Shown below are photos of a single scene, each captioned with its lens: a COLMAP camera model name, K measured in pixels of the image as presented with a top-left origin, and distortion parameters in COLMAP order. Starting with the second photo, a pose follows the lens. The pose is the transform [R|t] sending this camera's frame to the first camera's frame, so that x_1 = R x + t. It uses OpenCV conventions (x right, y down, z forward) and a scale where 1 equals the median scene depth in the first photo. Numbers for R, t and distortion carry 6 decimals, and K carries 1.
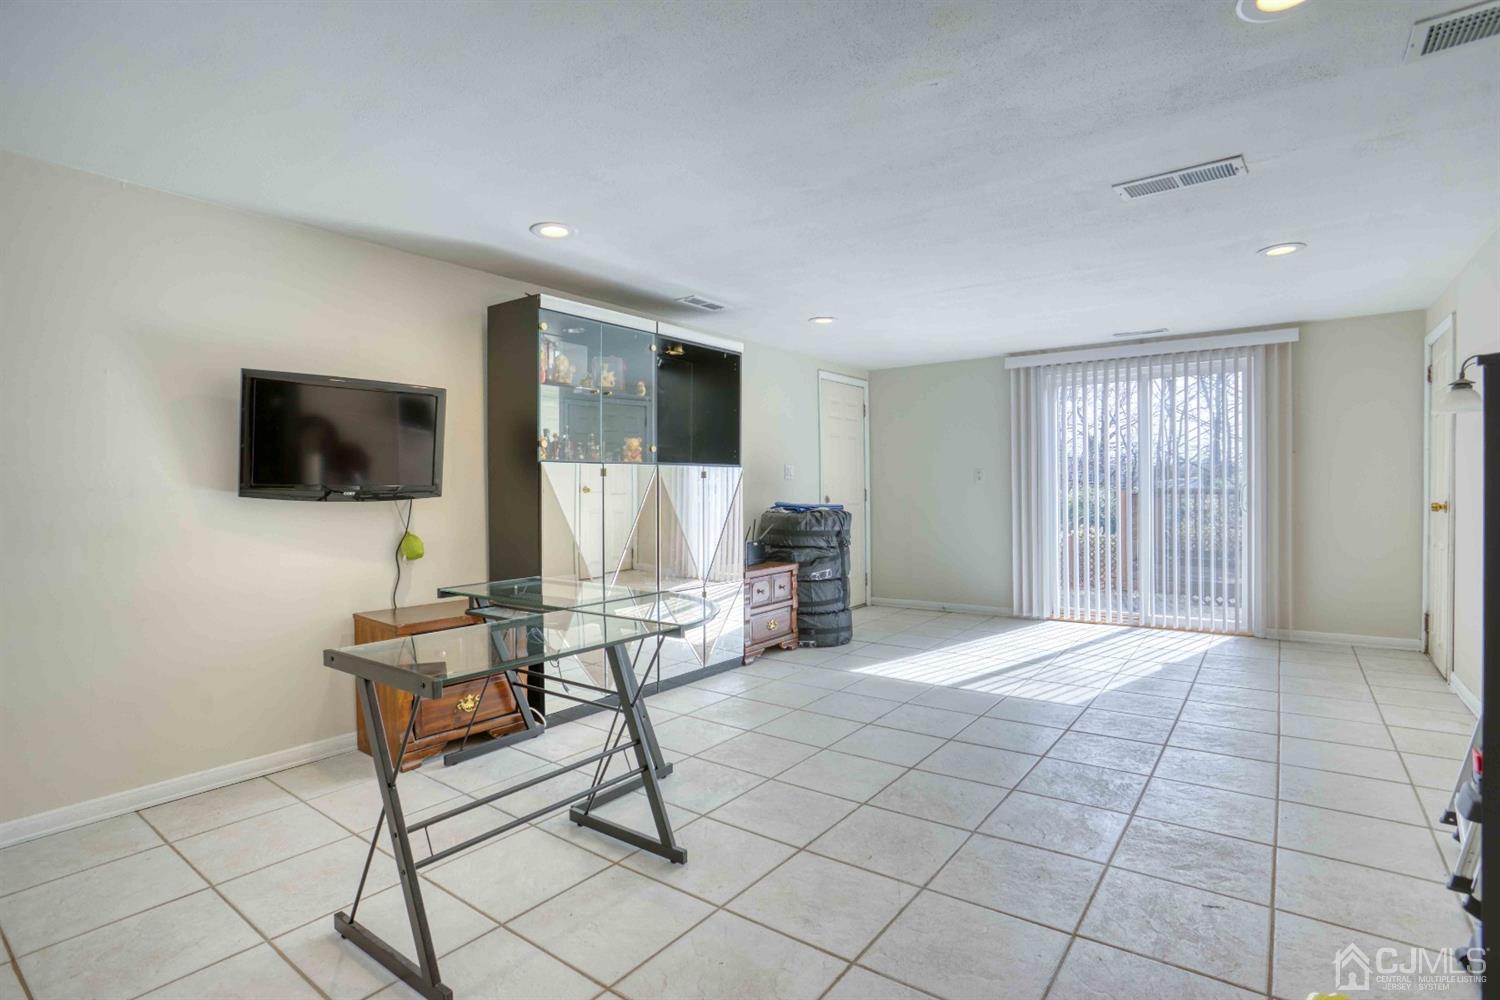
lens RADIAL K [[739.3, 0, 744.9], [0, 739.3, 497.6], [0, 0, 1]] dist [-0.070650, 0.000413]
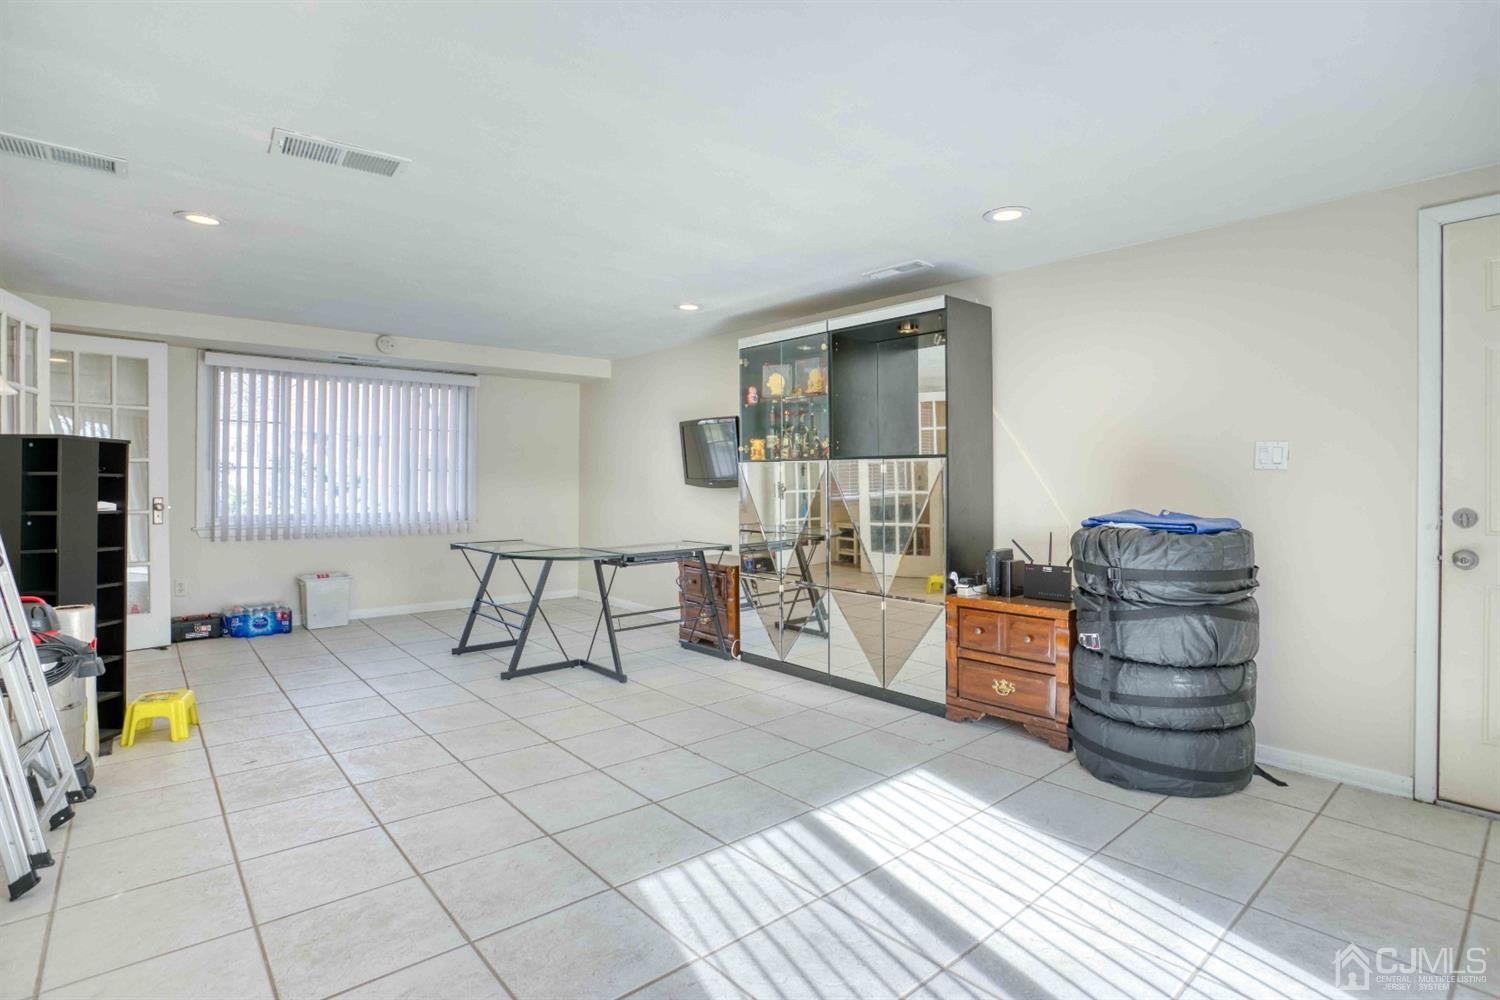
lens RADIAL K [[739.3, 0, 744.9], [0, 739.3, 497.6], [0, 0, 1]] dist [-0.070650, 0.000413]
pose [[-0.212338, 0.027850, -0.976799, 0.906009], [-0.012338, 0.999438, 0.031178, -0.024191], [0.977118, 0.018672, -0.211875, 1.113250]]
